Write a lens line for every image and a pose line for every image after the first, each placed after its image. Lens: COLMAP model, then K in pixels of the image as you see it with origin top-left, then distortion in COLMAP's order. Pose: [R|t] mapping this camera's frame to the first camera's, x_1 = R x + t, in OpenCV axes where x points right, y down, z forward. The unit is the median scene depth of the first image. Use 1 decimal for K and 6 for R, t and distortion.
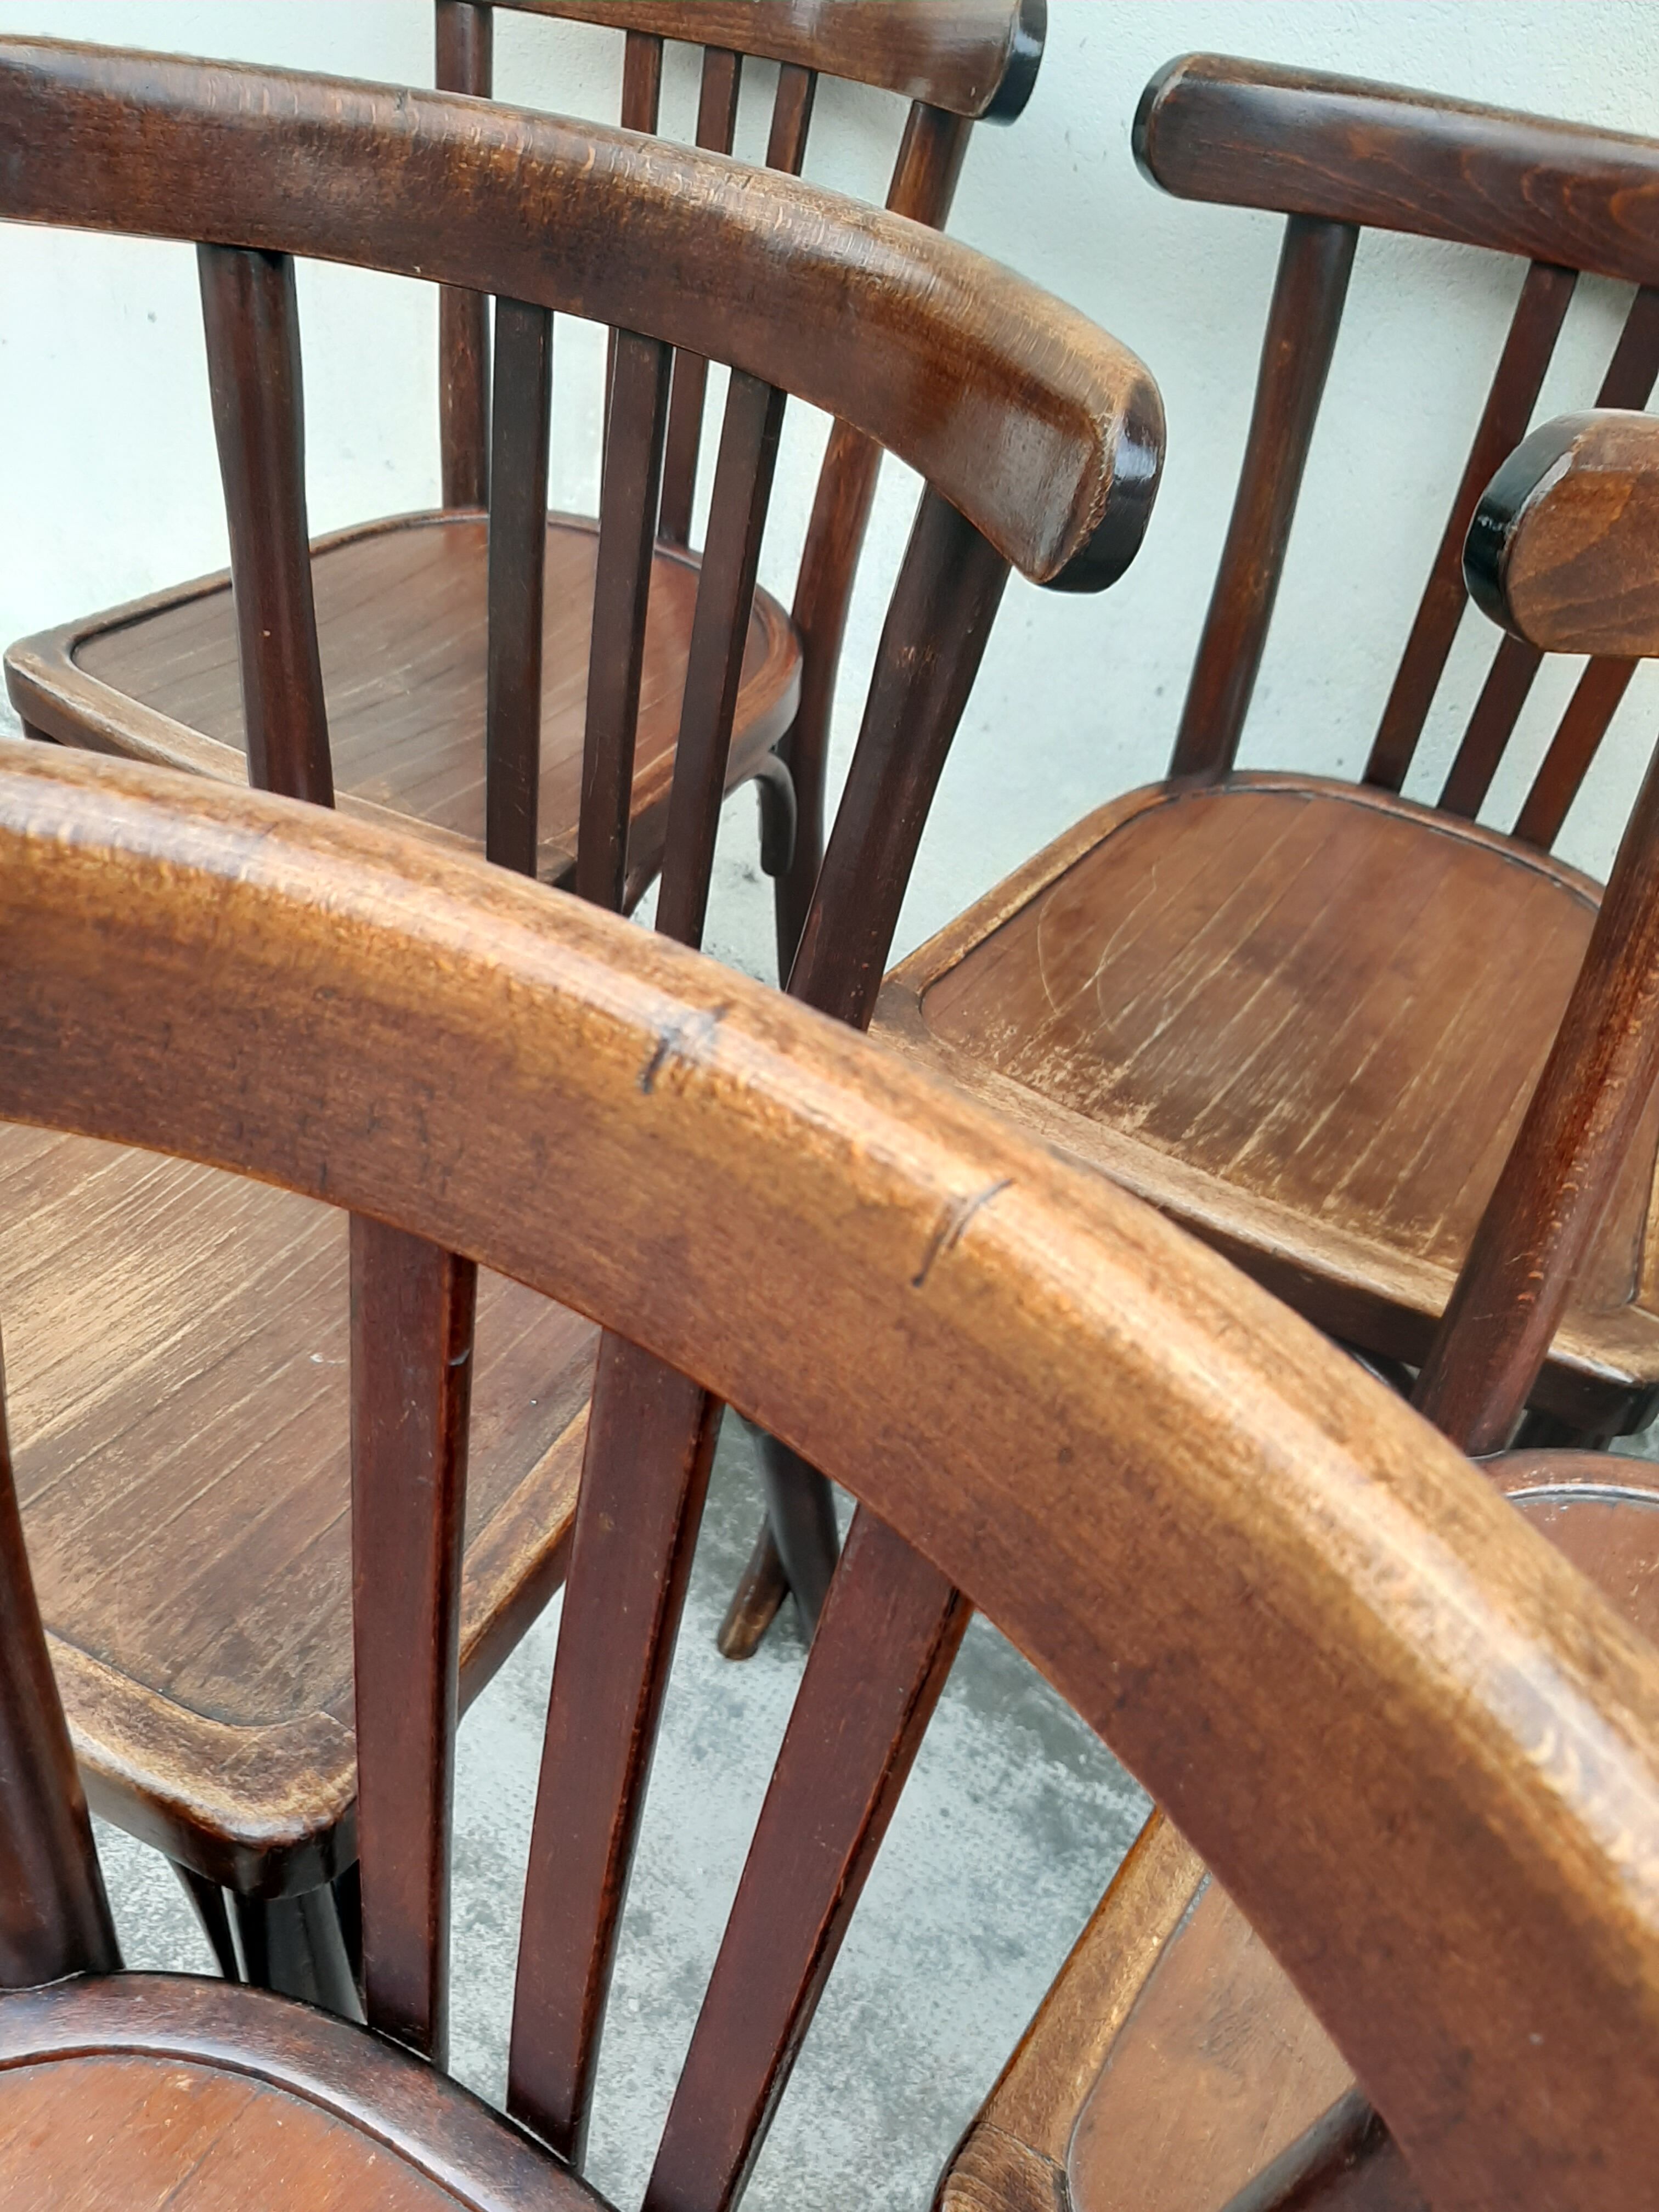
lens RADIAL K [[2215.1, 0, 829.5], [0, 2215.1, 1106.0], [0, 0, 1]] dist [0.093847, -0.406385]
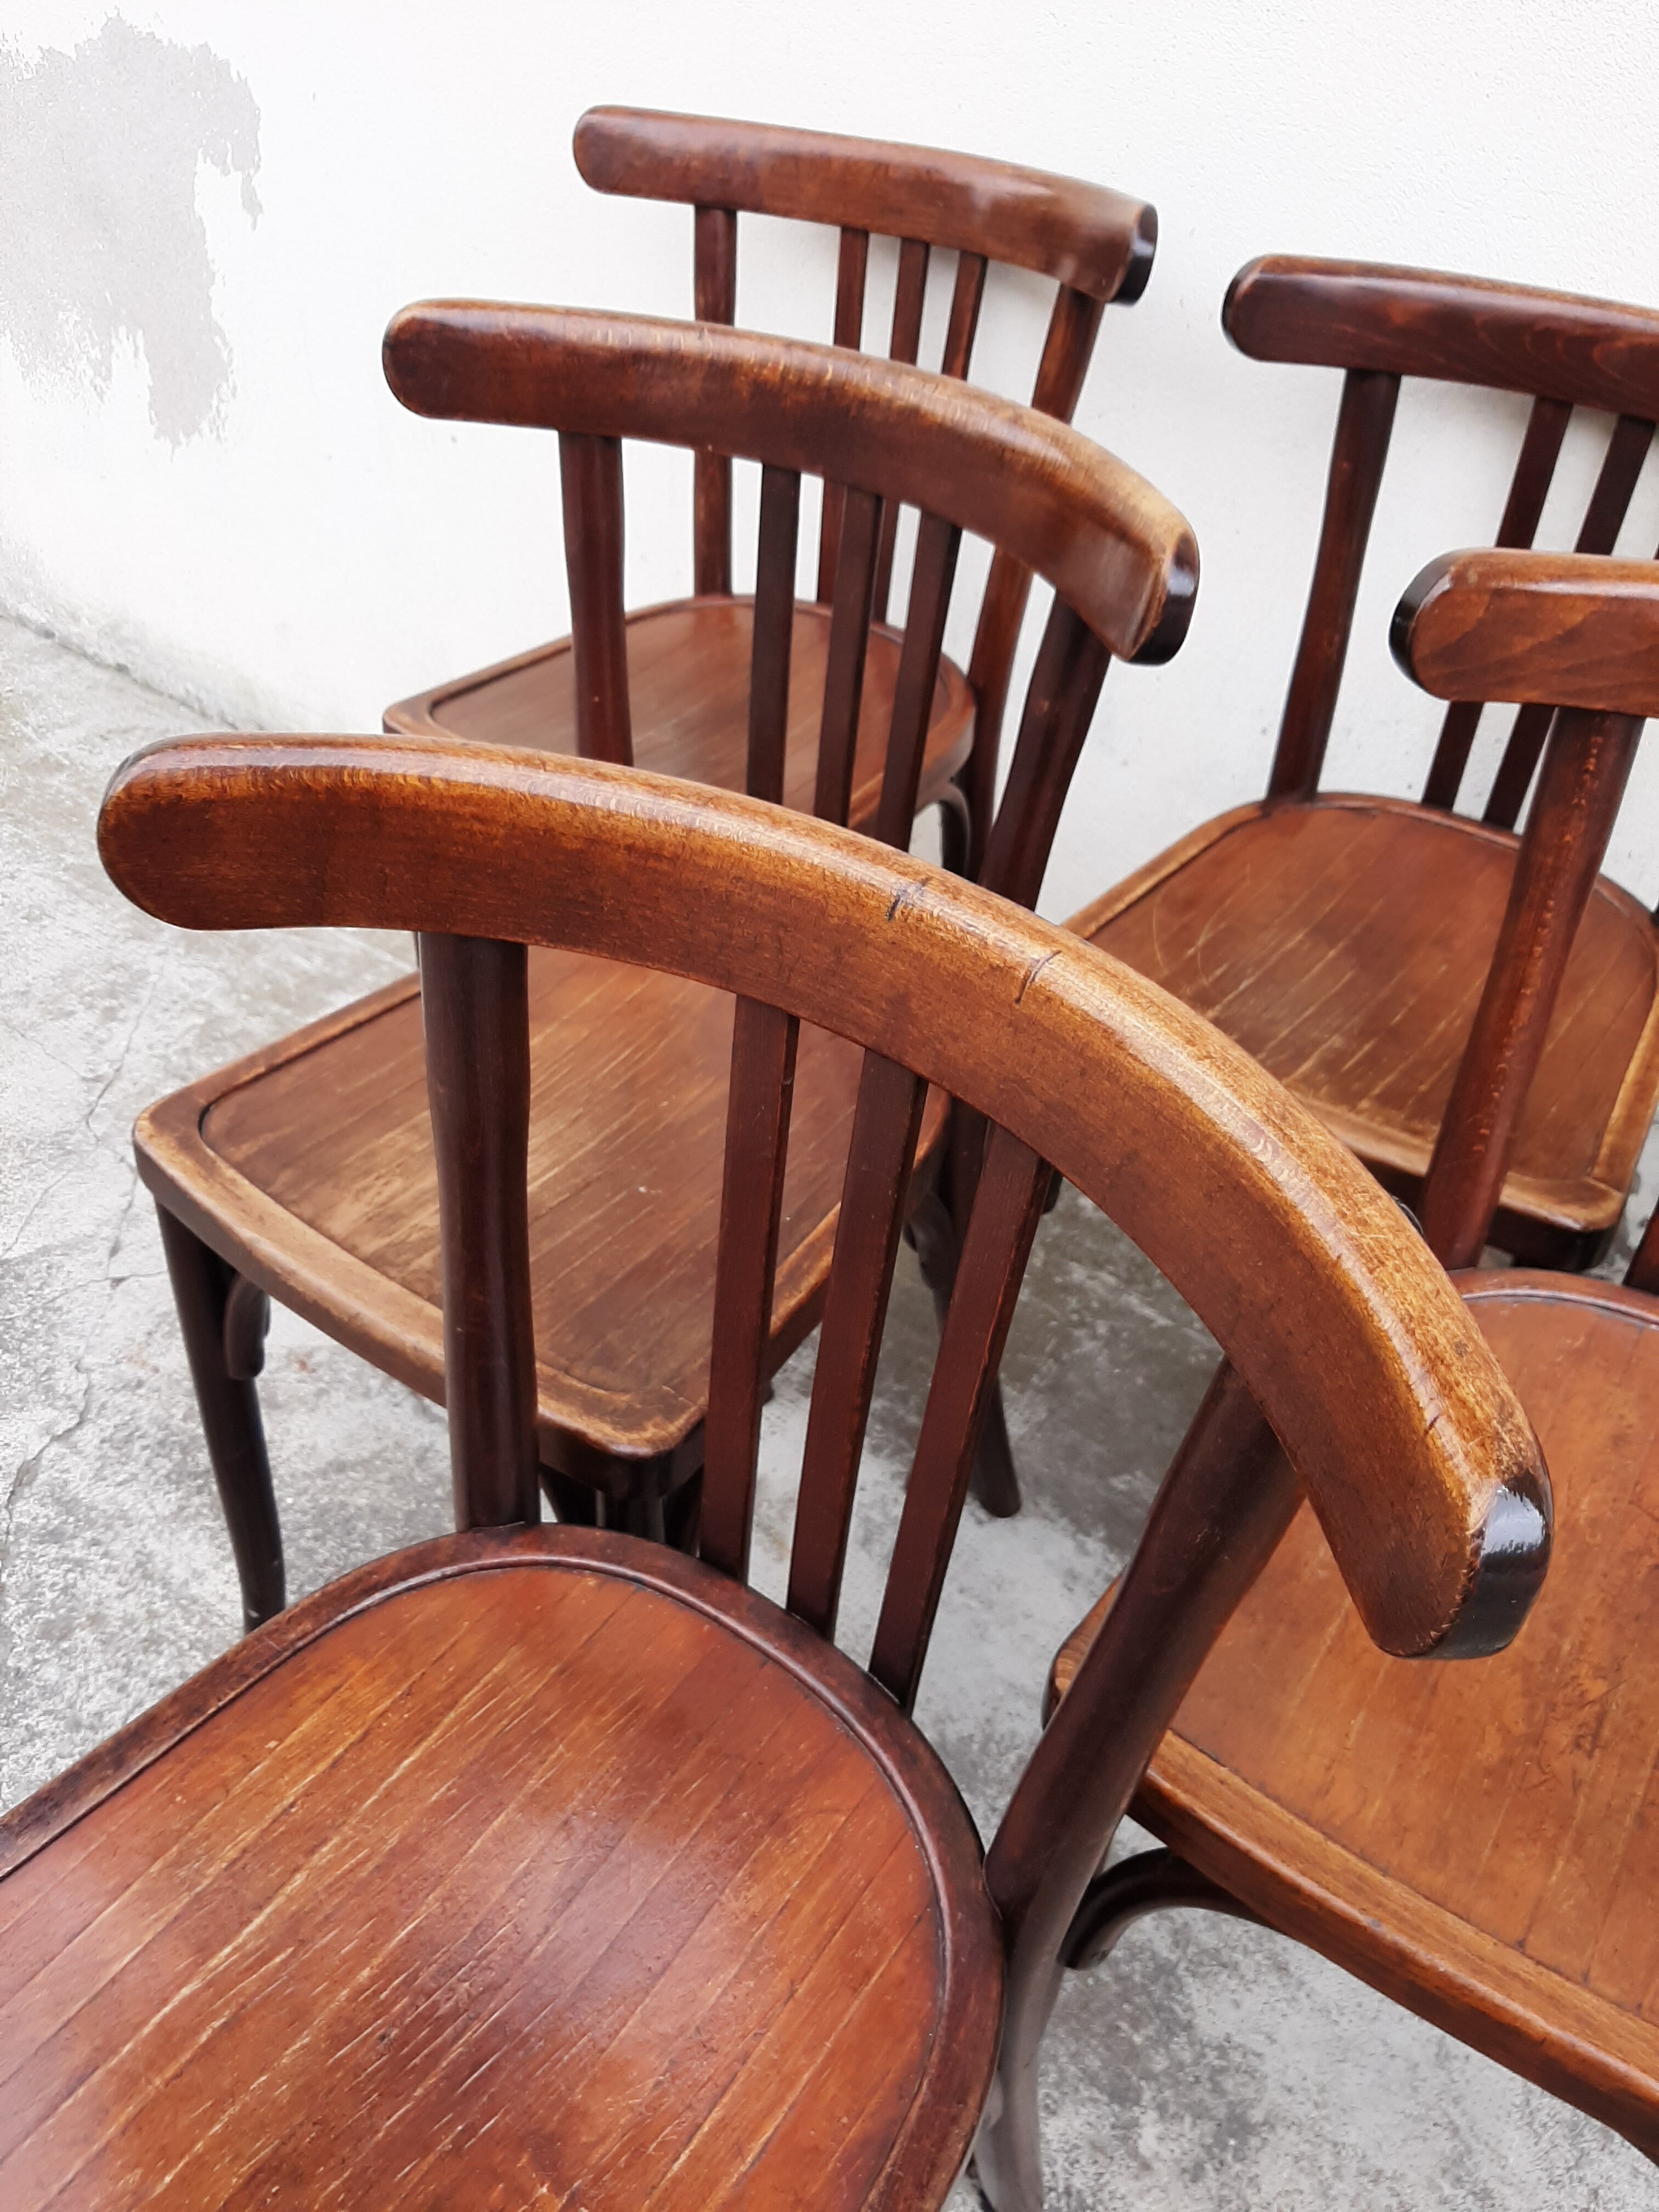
lens RADIAL K [[1887.1, 0, 829.5], [0, 1887.1, 1106.0], [0, 0, 1]] dist [0.093164, -0.391391]
pose [[0.995973, 0.003041, -0.089600, 0.006538], [-0.002349, 0.999967, 0.007823, 0.049317], [0.089621, -0.007581, 0.995947, -0.252634]]
